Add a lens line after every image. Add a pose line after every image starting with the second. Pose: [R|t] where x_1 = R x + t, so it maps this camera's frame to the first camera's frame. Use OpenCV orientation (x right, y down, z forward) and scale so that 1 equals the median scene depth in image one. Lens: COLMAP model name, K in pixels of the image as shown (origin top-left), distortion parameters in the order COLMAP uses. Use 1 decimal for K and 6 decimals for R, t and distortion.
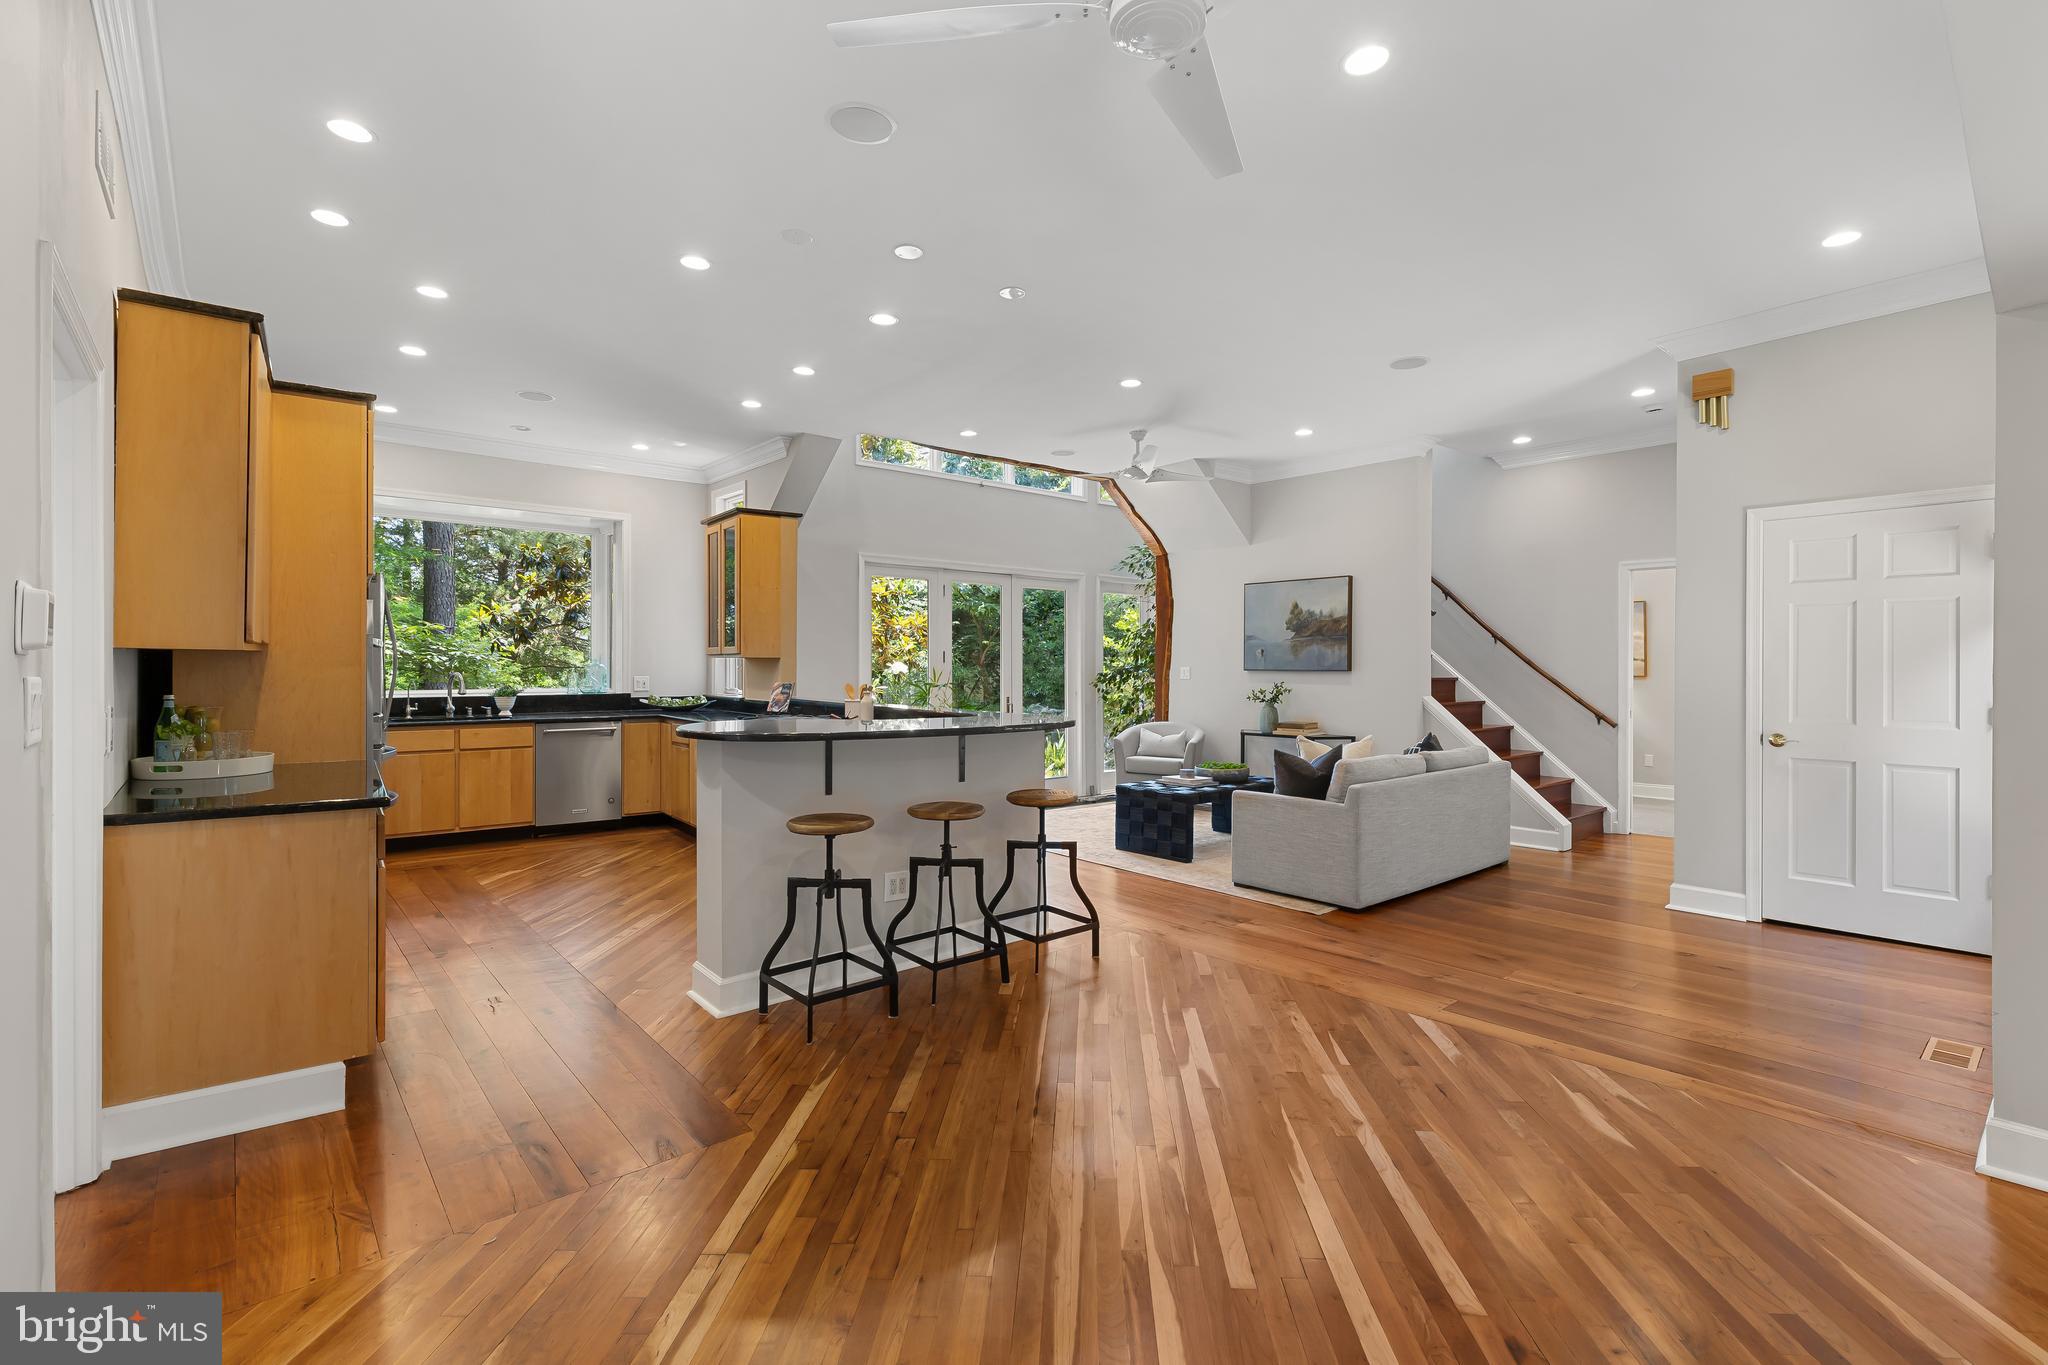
lens RADIAL K [[921.2, 0, 1024.5], [0, 921.2, 673.2], [0, 0, 1]] dist [0.012622, -0.004591]
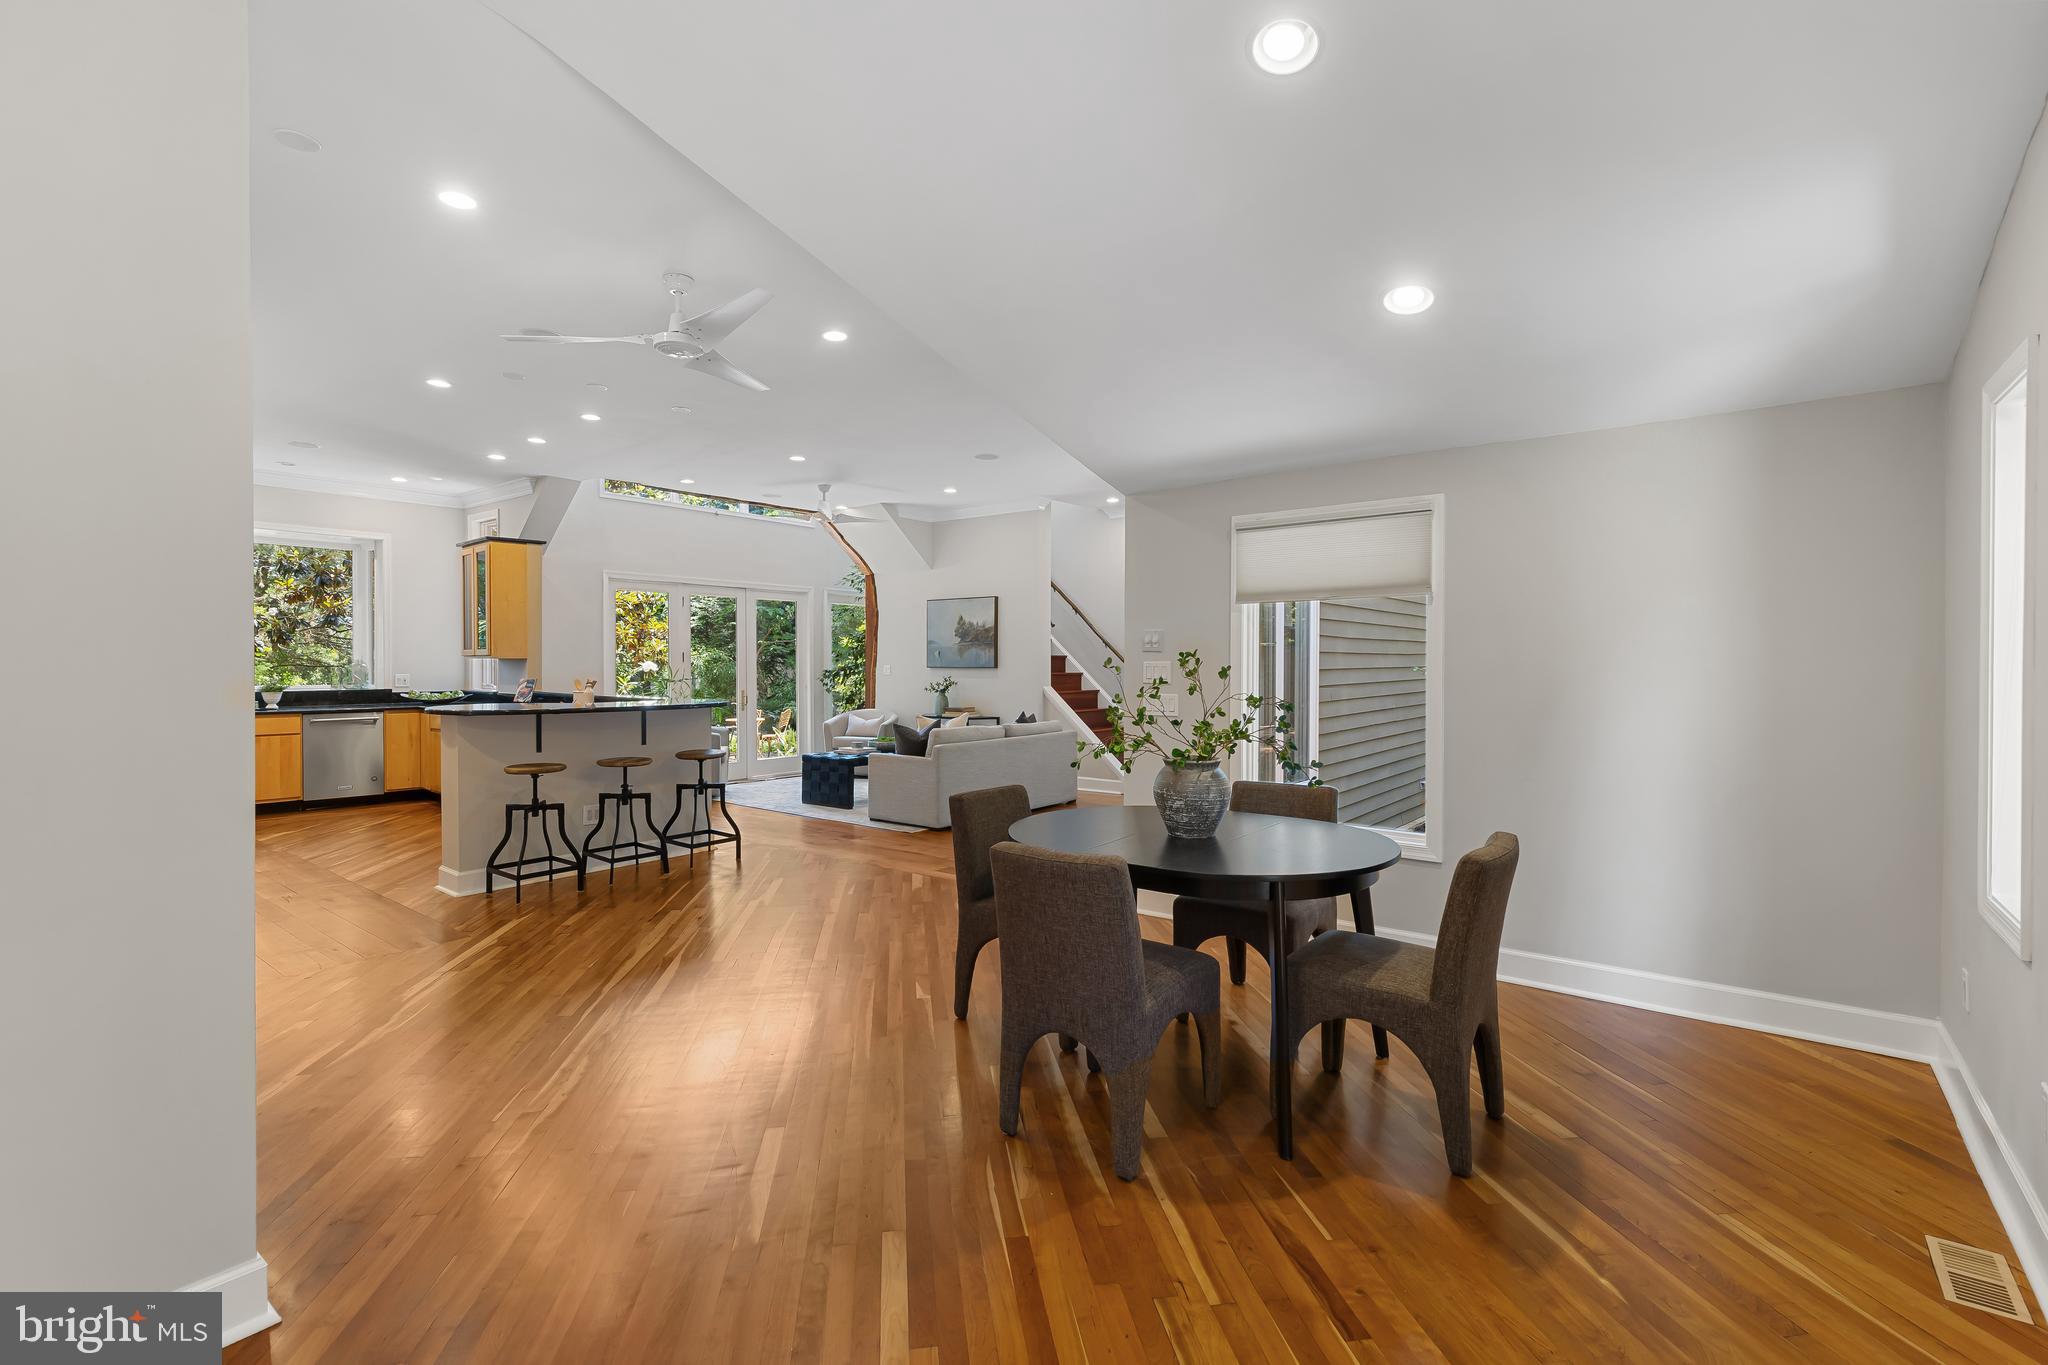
lens RADIAL K [[921.2, 0, 1016.6], [0, 921.2, 674.7], [0, 0, 1]] dist [0.012622, -0.004591]
pose [[0.982154, -0.004185, 0.188032, 0.137412], [0.003370, 0.999983, 0.004654, 0.001311], [-0.188049, -0.003937, 0.982152, -0.316704]]
